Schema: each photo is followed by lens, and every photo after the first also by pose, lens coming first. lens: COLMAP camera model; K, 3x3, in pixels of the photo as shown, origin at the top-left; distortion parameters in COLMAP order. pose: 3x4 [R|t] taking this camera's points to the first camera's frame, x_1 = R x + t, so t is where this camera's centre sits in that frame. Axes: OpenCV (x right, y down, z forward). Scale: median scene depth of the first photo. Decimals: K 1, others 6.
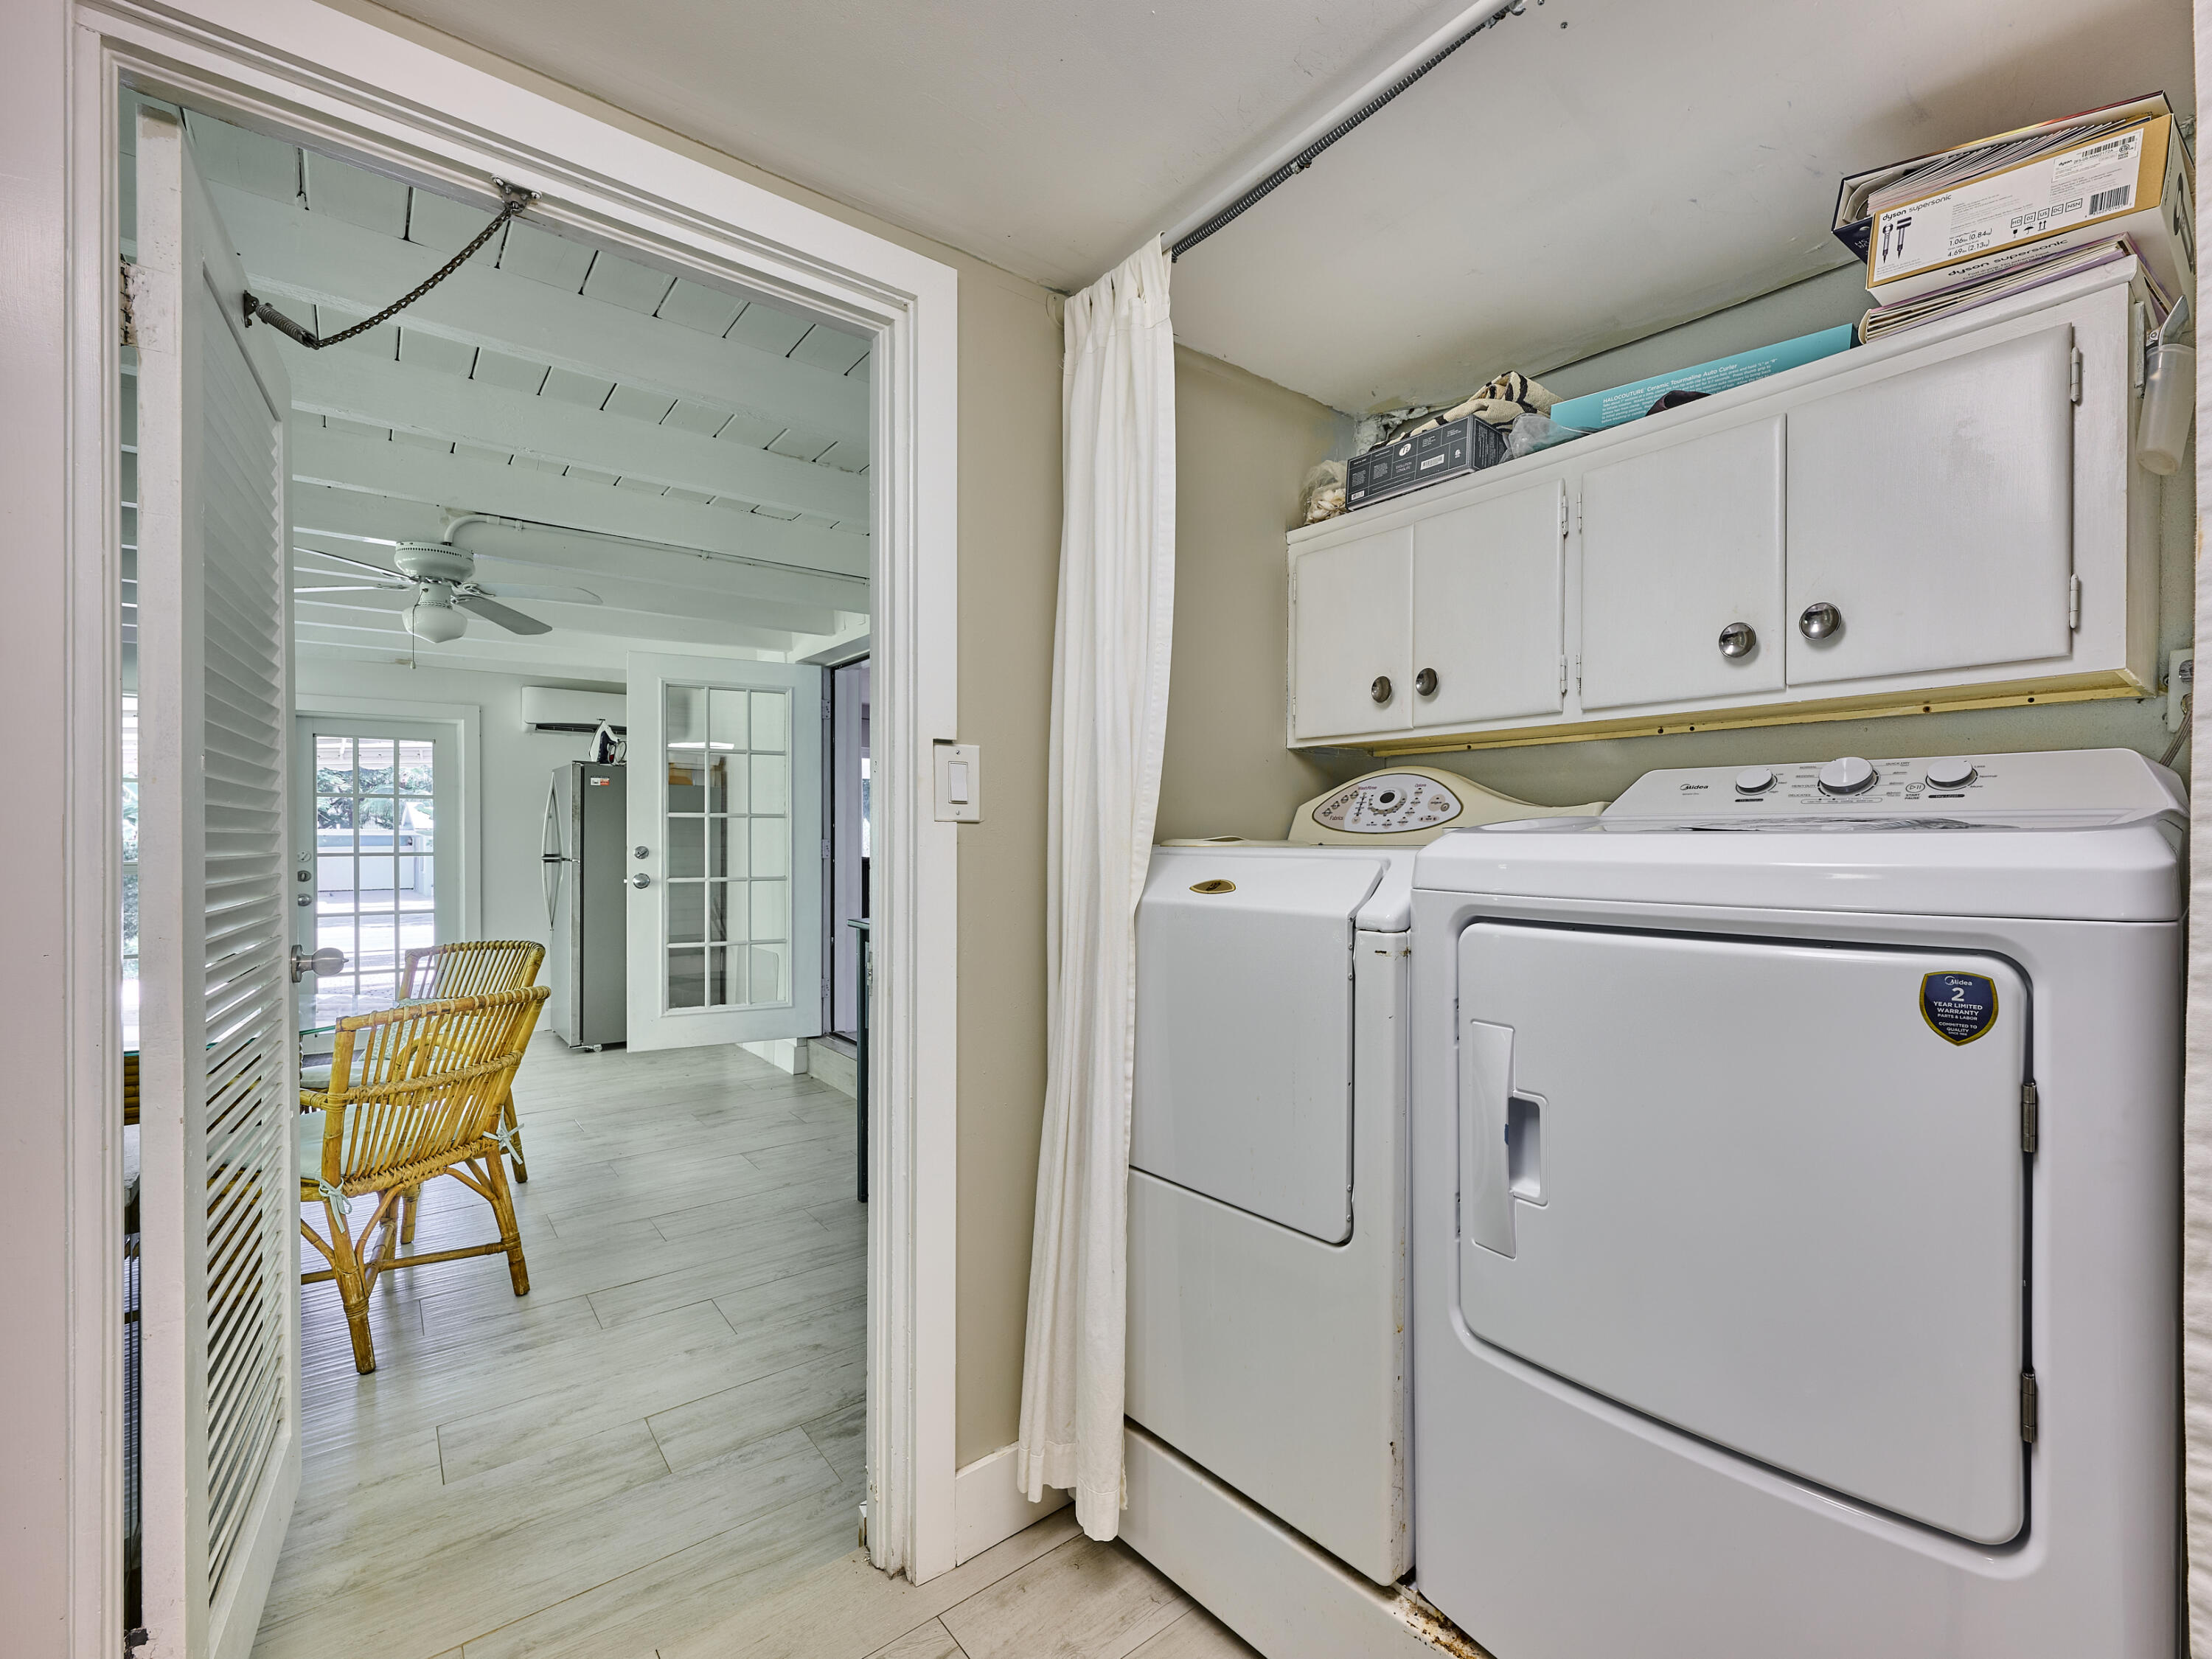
lens RADIAL K [[996.5, 0, 1087.8], [0, 996.5, 841.7], [0, 0, 1]] dist [0.002900, -0.000943]
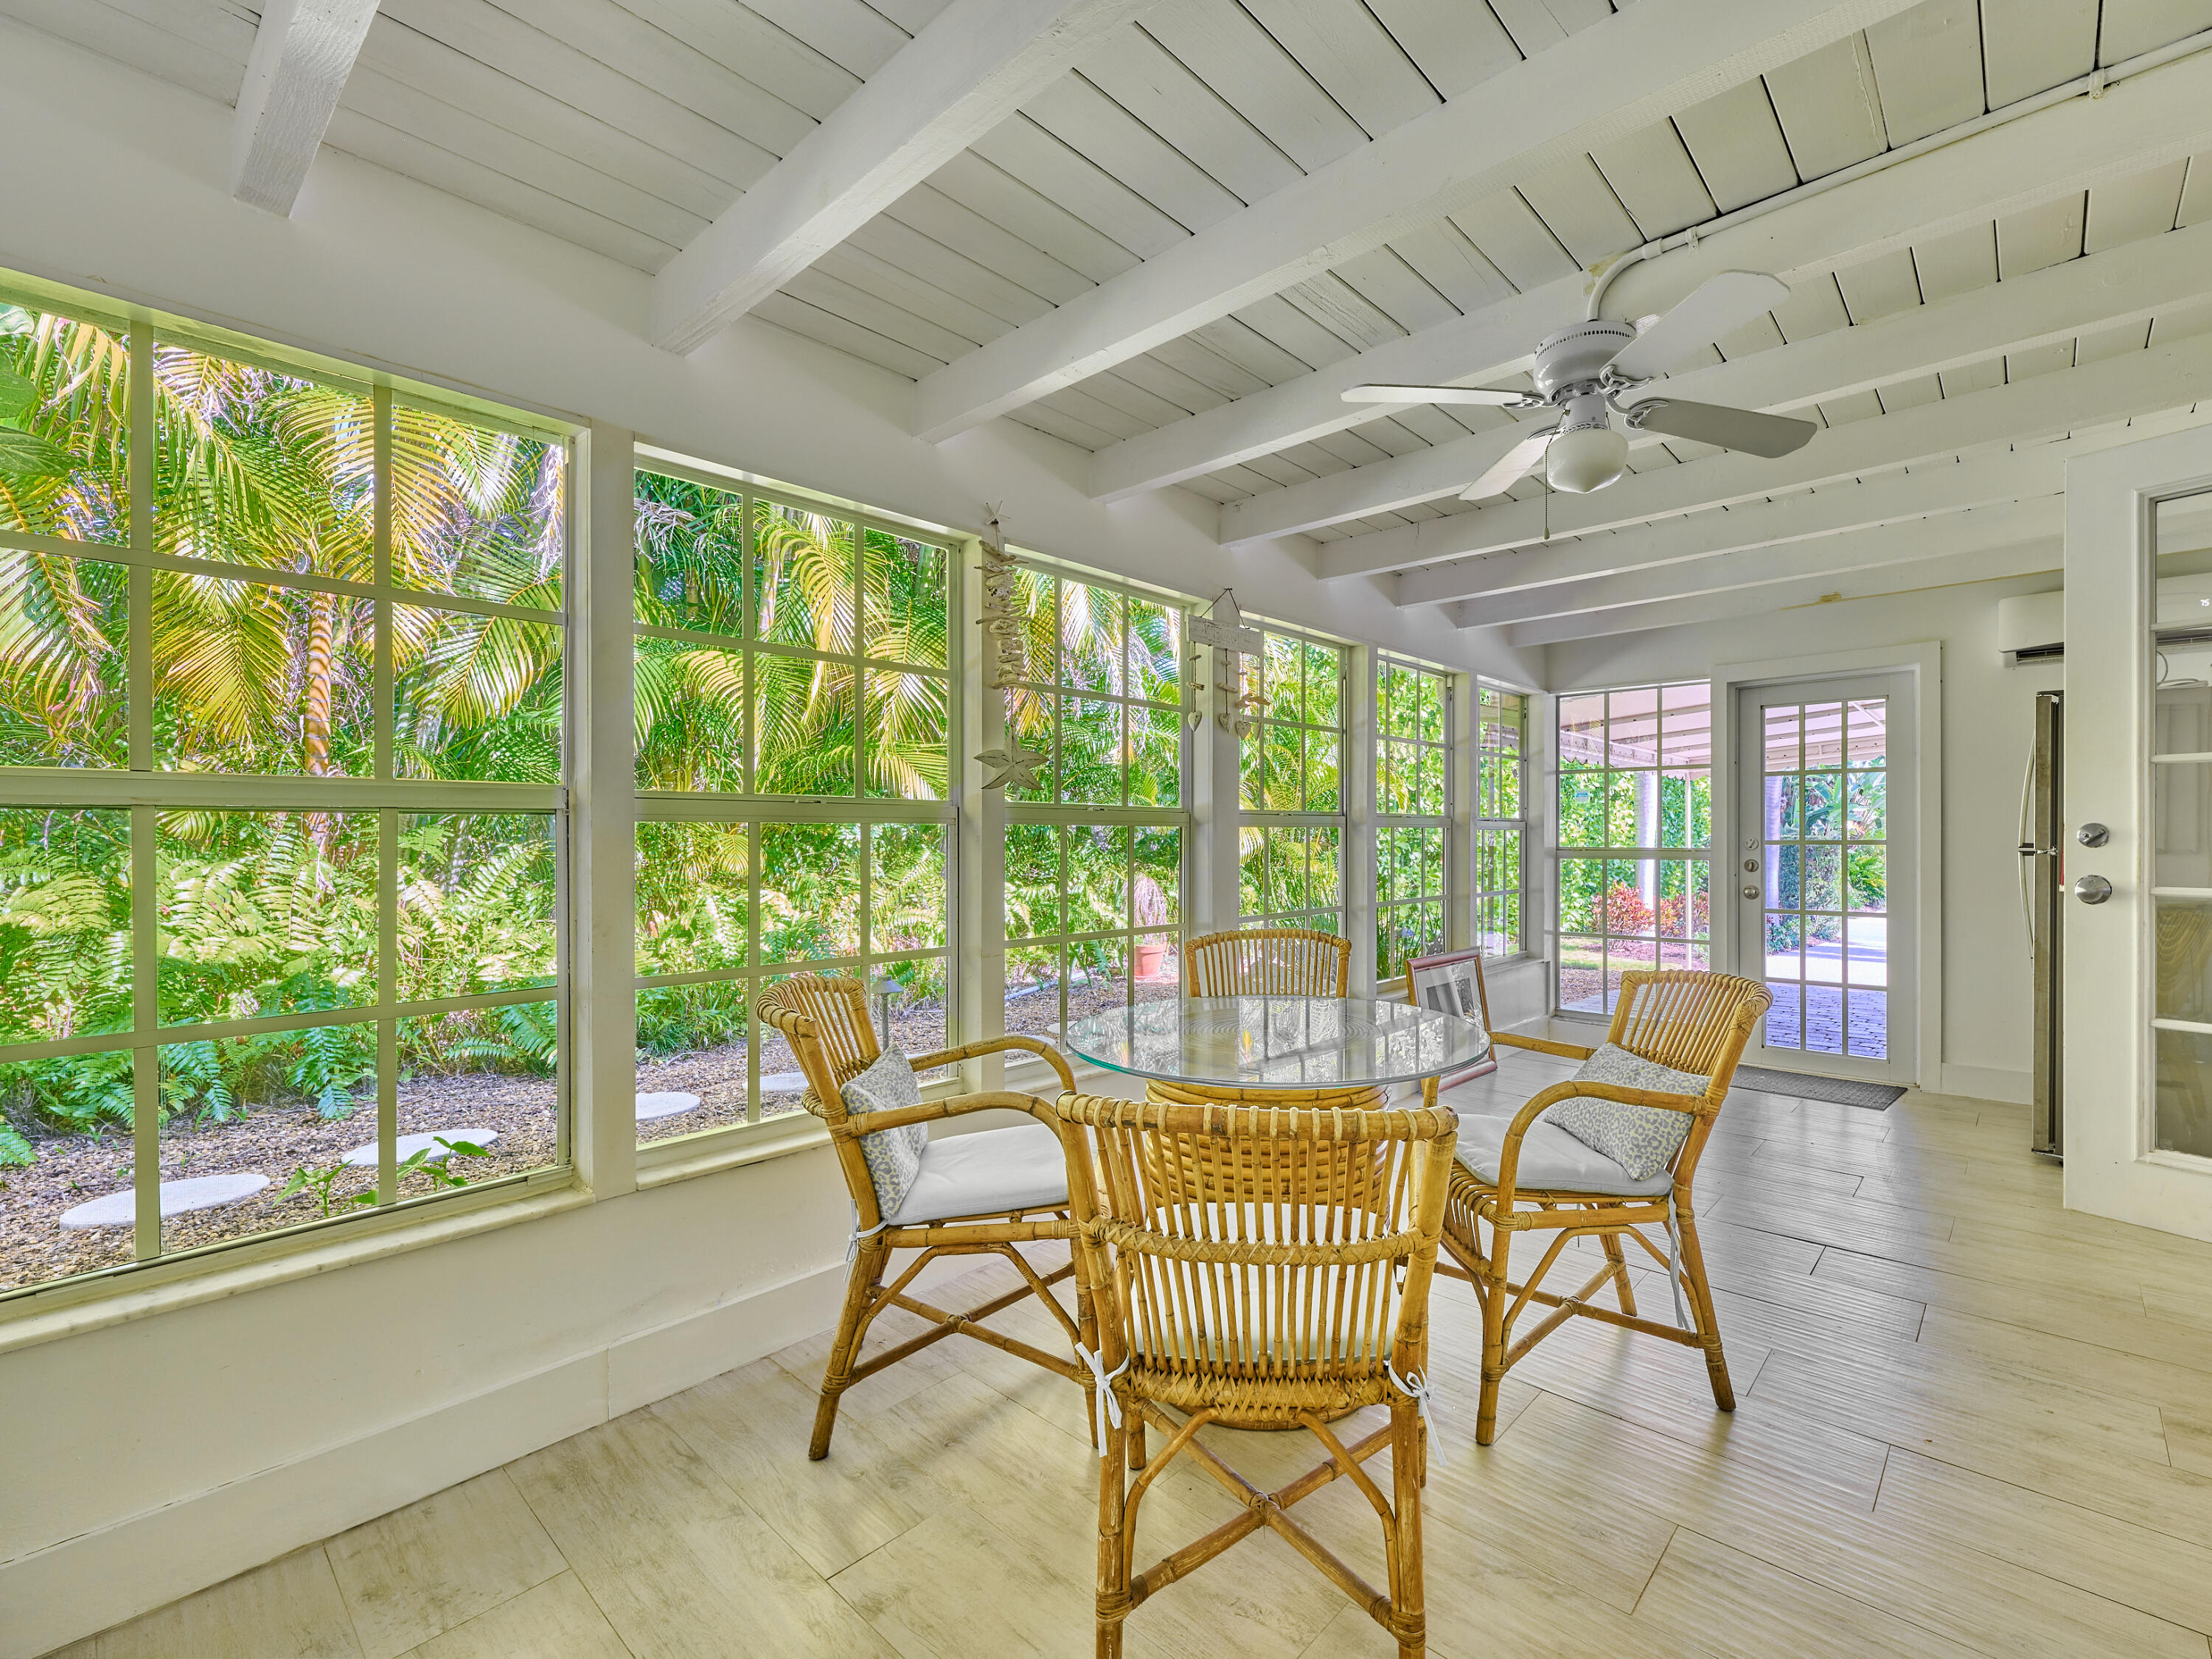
lens RADIAL K [[996.5, 0, 1087.8], [0, 996.5, 841.7], [0, 0, 1]] dist [0.002900, -0.000943]
pose [[0.243242, 0.008430, -0.969929, -0.079684], [-0.001497, 0.999964, 0.008316, 0.011494], [0.969964, -0.000571, 0.243246, 0.374784]]
